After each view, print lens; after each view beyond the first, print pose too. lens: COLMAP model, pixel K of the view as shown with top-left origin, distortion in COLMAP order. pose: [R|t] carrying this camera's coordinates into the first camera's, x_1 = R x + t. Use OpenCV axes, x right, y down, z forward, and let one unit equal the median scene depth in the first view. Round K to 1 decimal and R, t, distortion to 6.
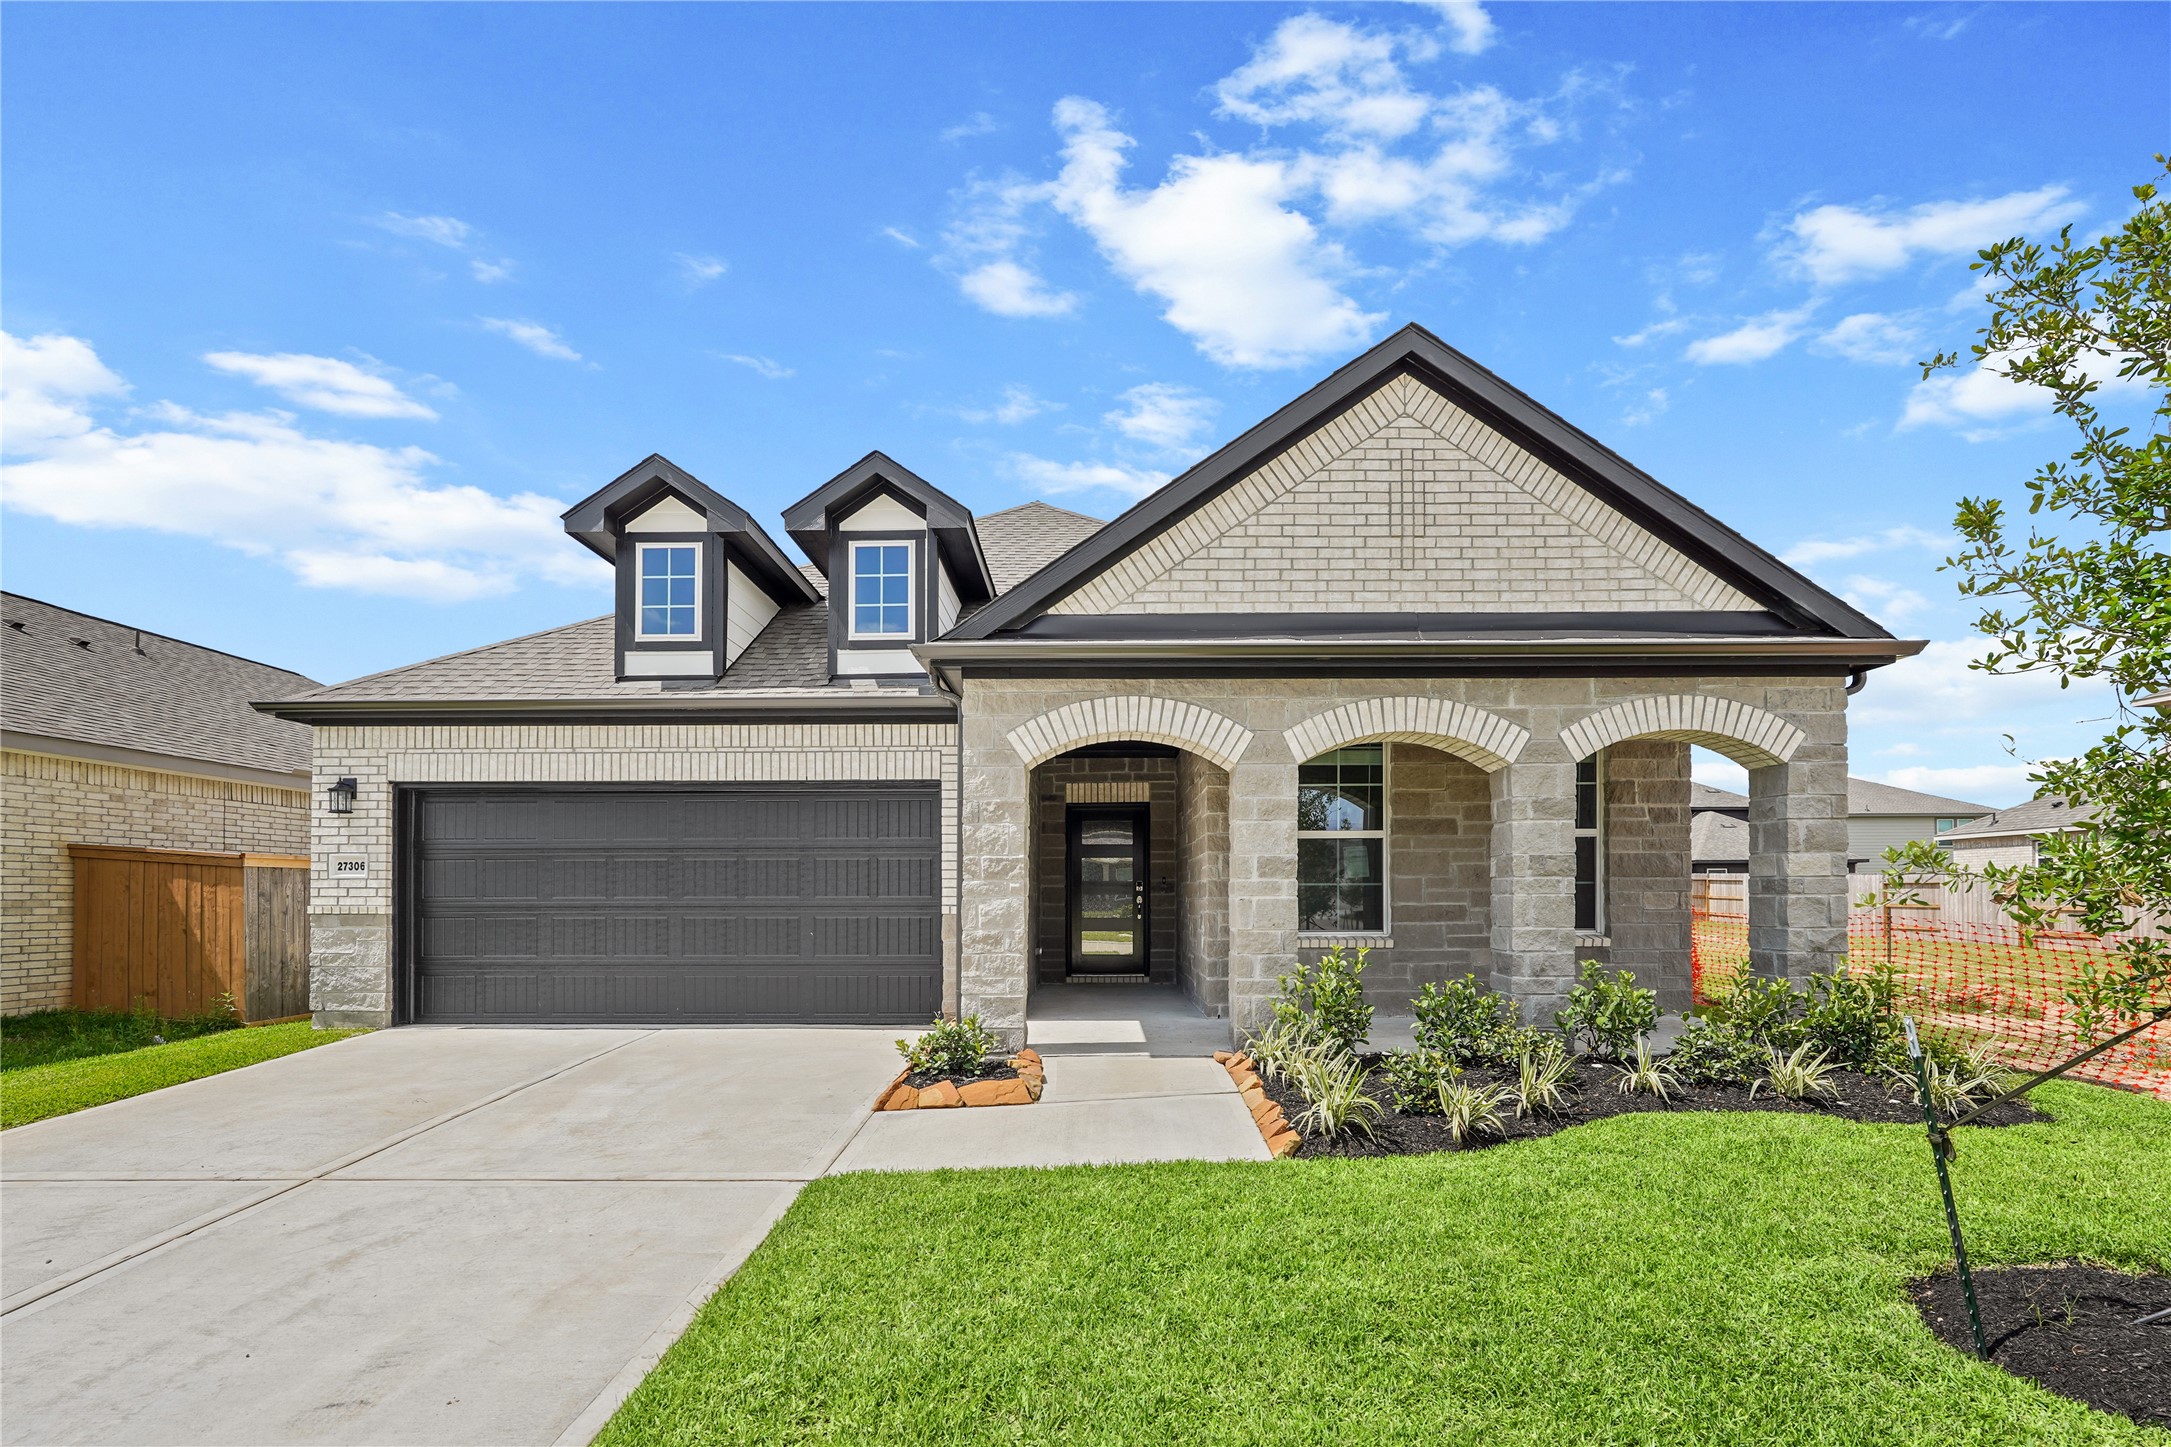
lens RADIAL K [[996.0, 0, 1085.4], [0, 996.0, 879.6], [0, 0, 1]] dist [-0.006582, 0.000069]
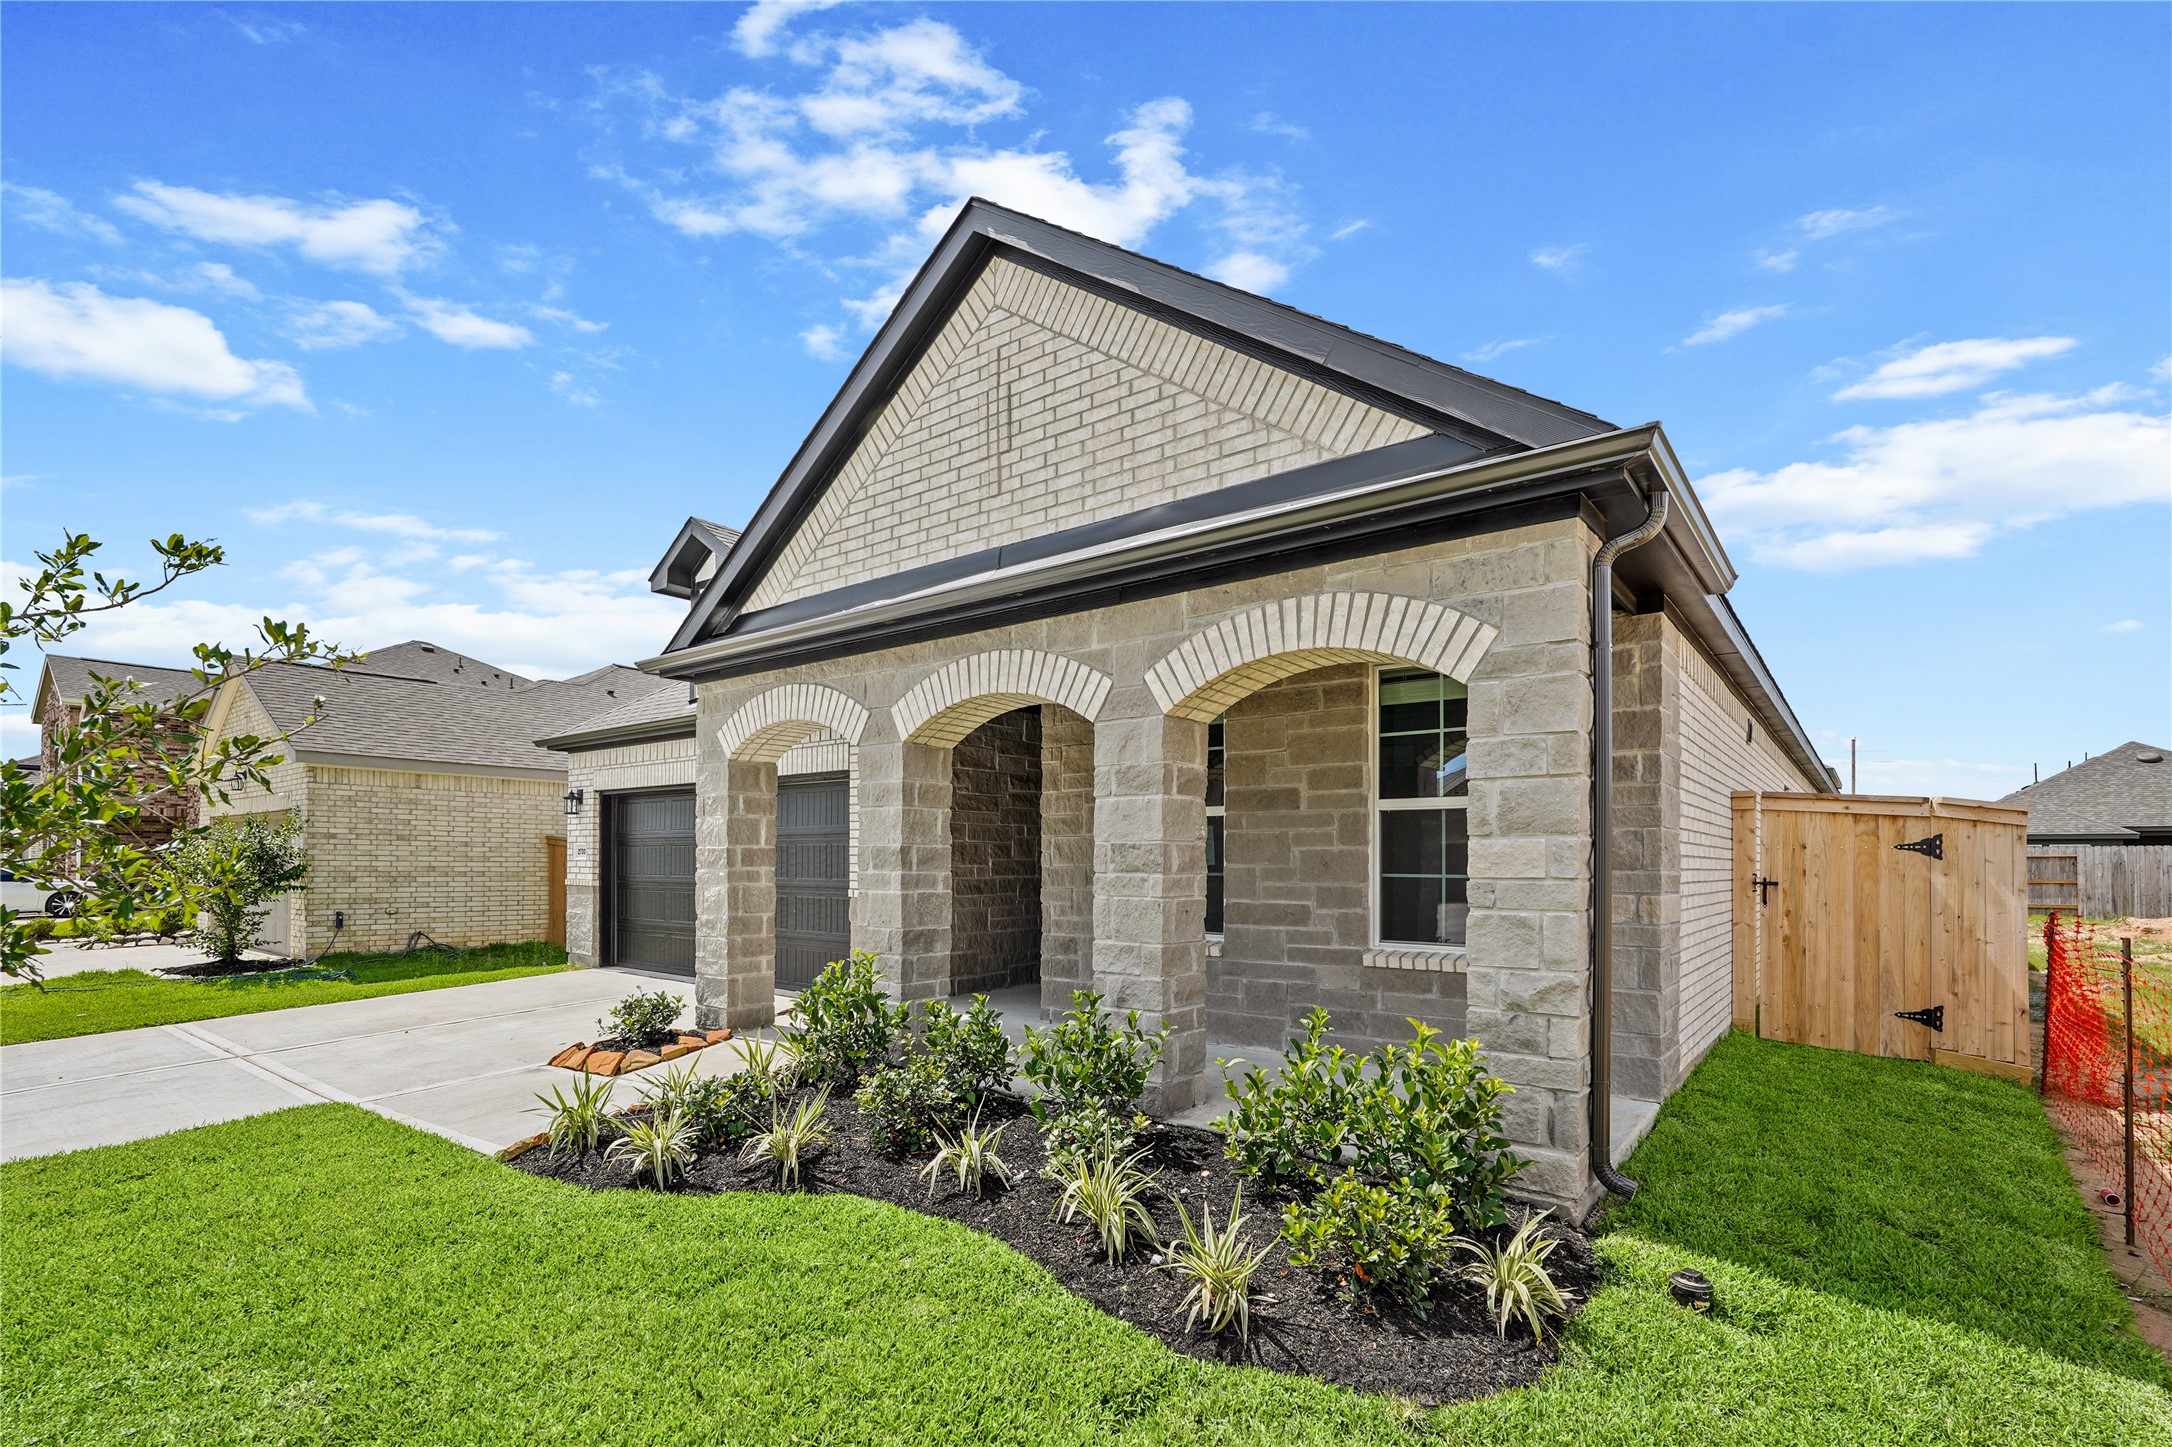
lens RADIAL K [[1005.6, 0, 1086.8], [0, 1005.6, 845.7], [0, 0, 1]] dist [-0.001936, -0.000162]
pose [[0.788528, -0.003165, -0.614991, 0.892355], [0.002784, 0.999995, -0.001577, -0.021975], [0.614993, -0.000469, 0.788532, 0.393376]]
